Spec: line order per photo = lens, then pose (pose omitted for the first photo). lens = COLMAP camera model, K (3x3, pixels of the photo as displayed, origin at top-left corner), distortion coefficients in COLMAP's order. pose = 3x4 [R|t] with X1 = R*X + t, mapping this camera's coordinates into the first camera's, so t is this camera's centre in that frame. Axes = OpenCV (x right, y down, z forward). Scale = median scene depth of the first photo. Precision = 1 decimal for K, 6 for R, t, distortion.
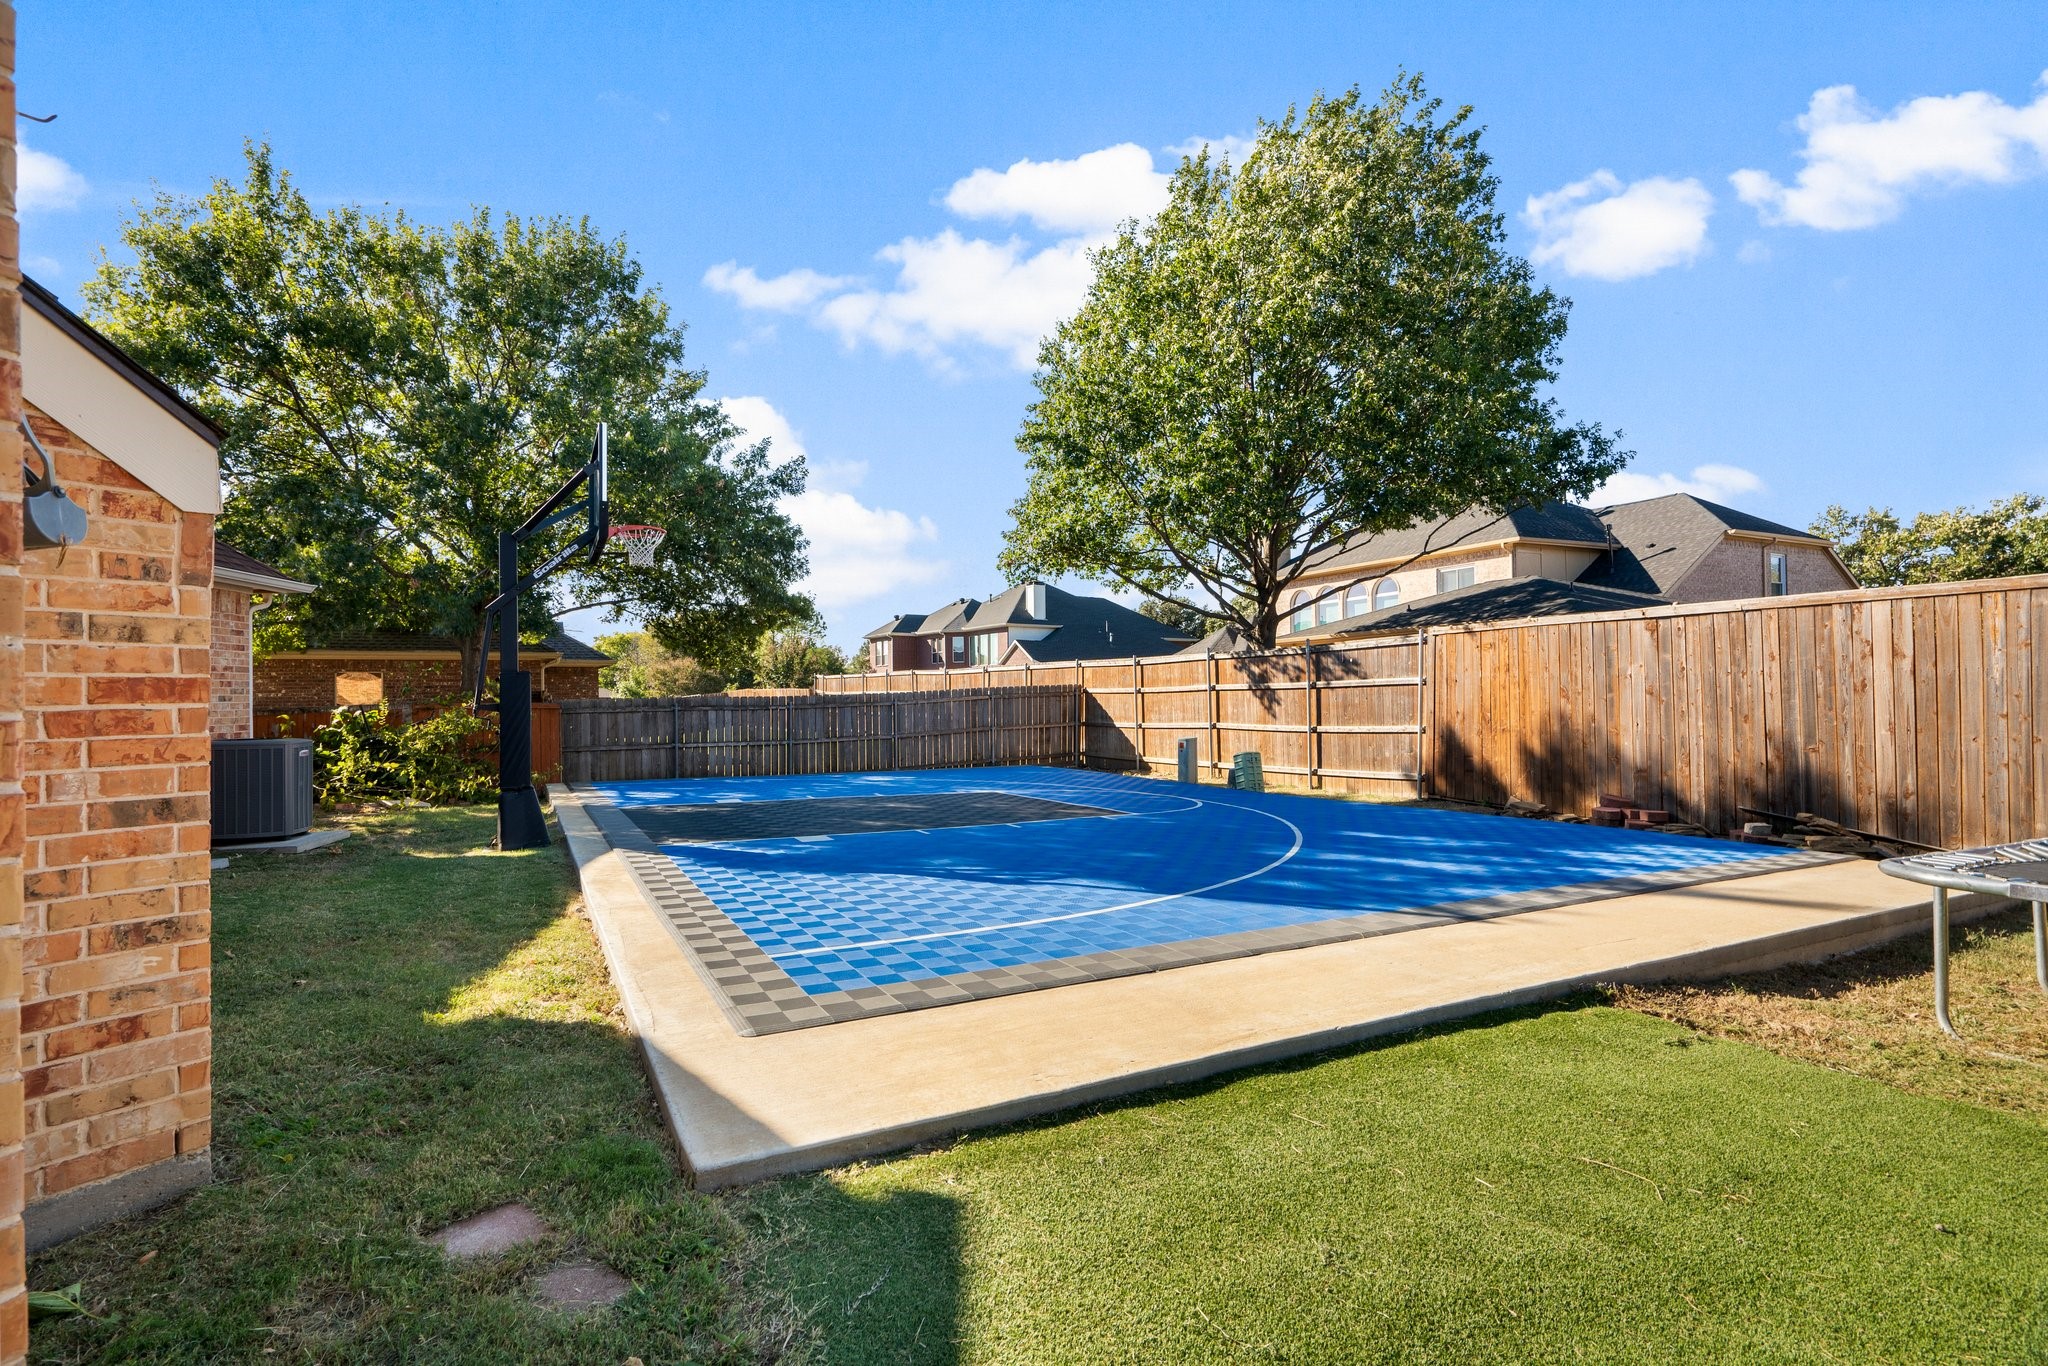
lens RADIAL K [[891.9, 0, 1024.0], [0, 891.9, 683.0], [0, 0, 1]] dist [0.001343, 0.000205]
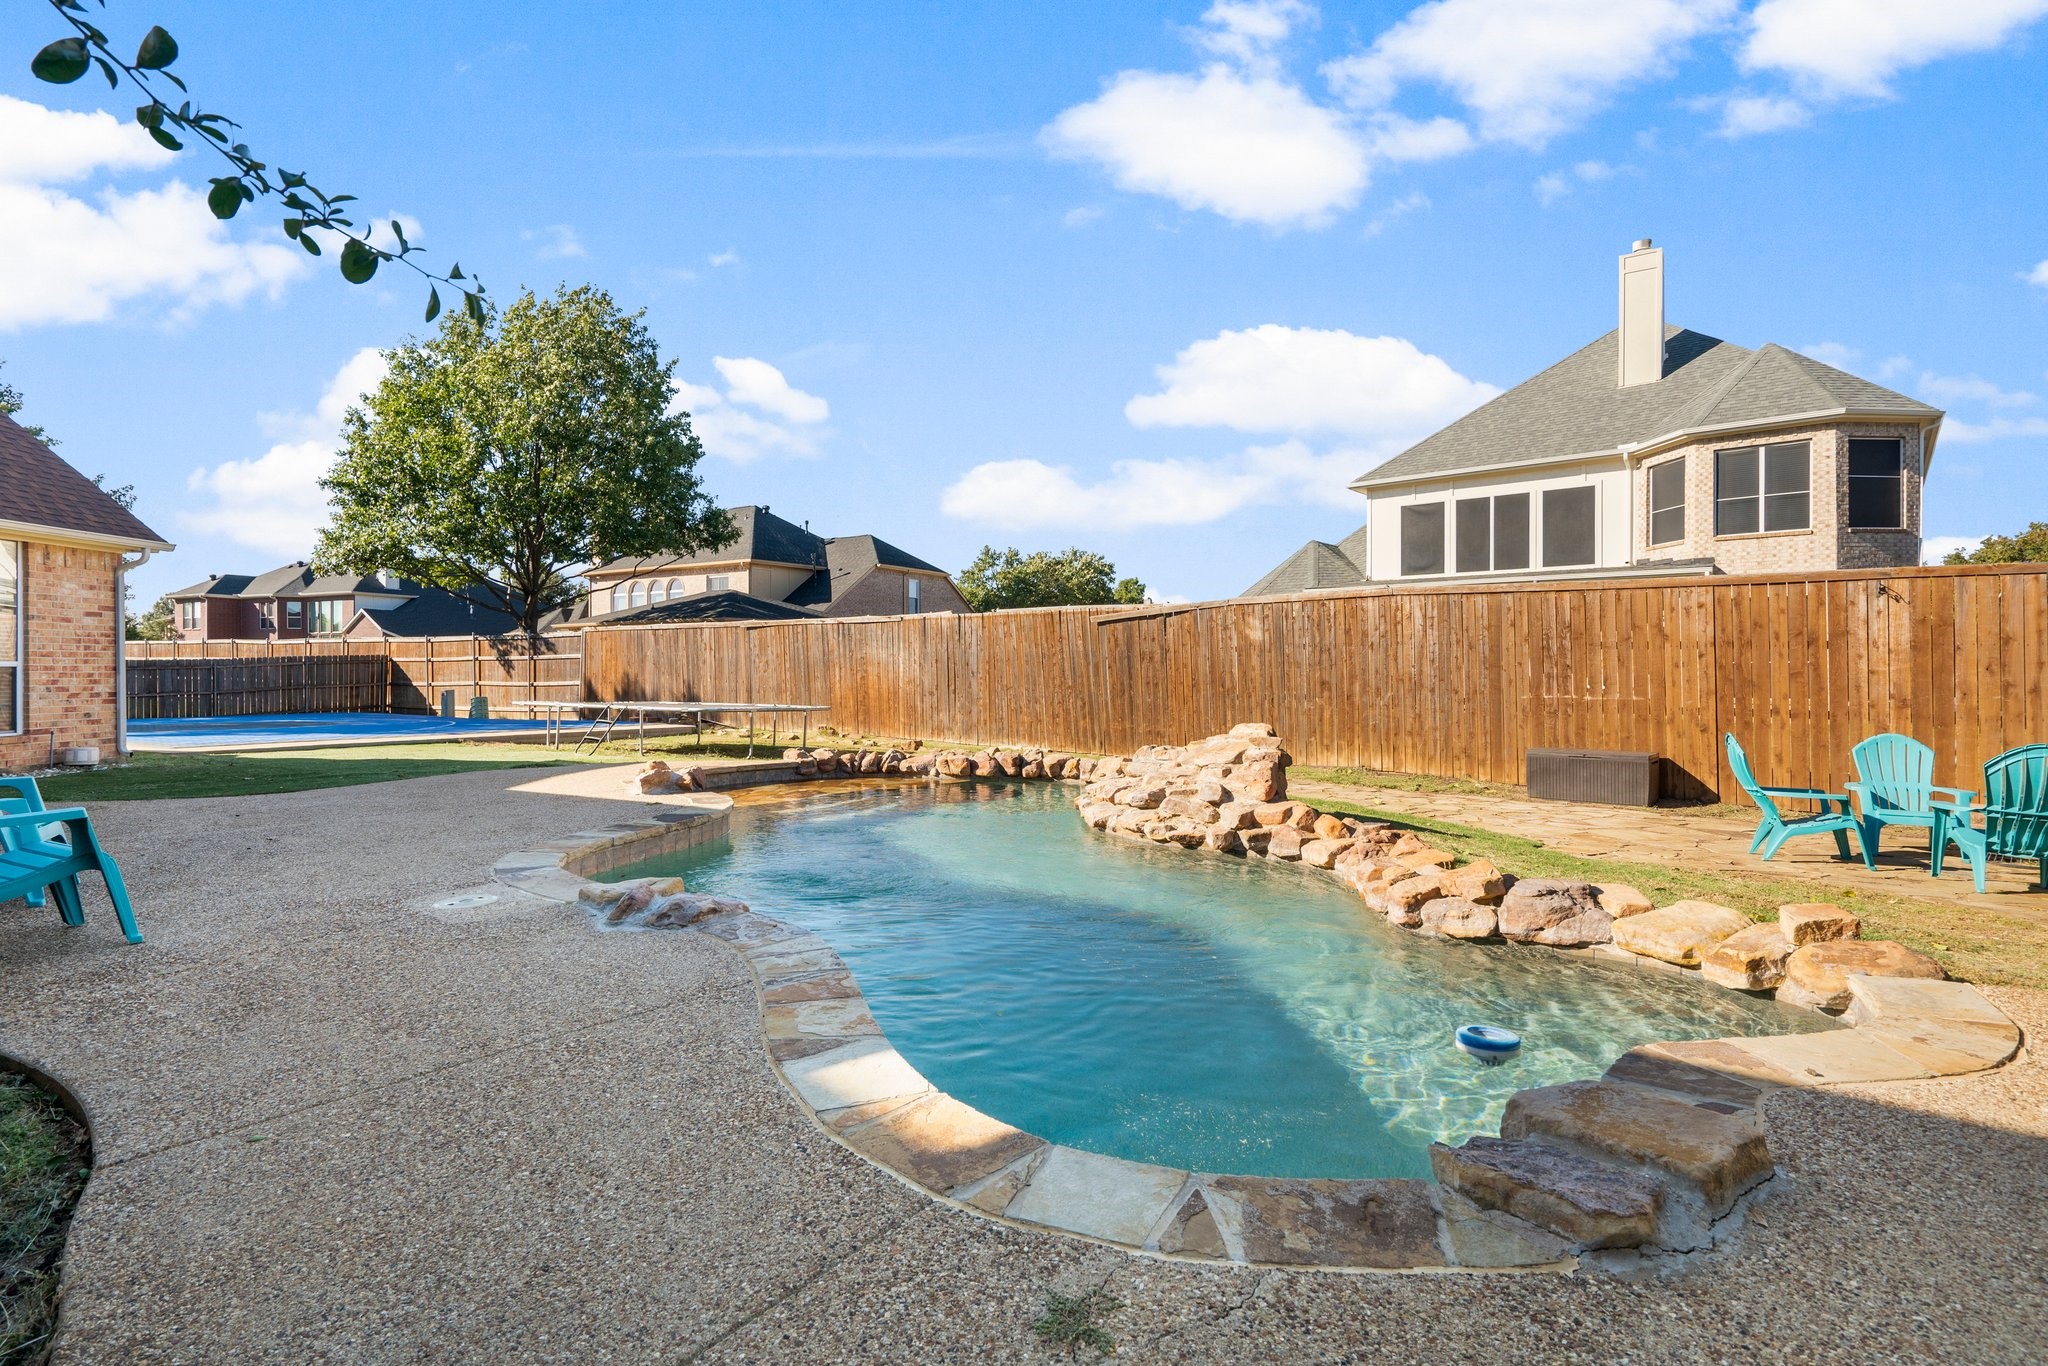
lens RADIAL K [[1009.6, 0, 1022.3], [0, 1009.6, 667.2], [0, 0, 1]] dist [0.001082, 0.000106]
pose [[0.859729, 0.009303, 0.510666, 0.091477], [-0.016030, 0.999833, 0.008773, -0.007123], [-0.510499, -0.015729, 0.859734, -0.678463]]
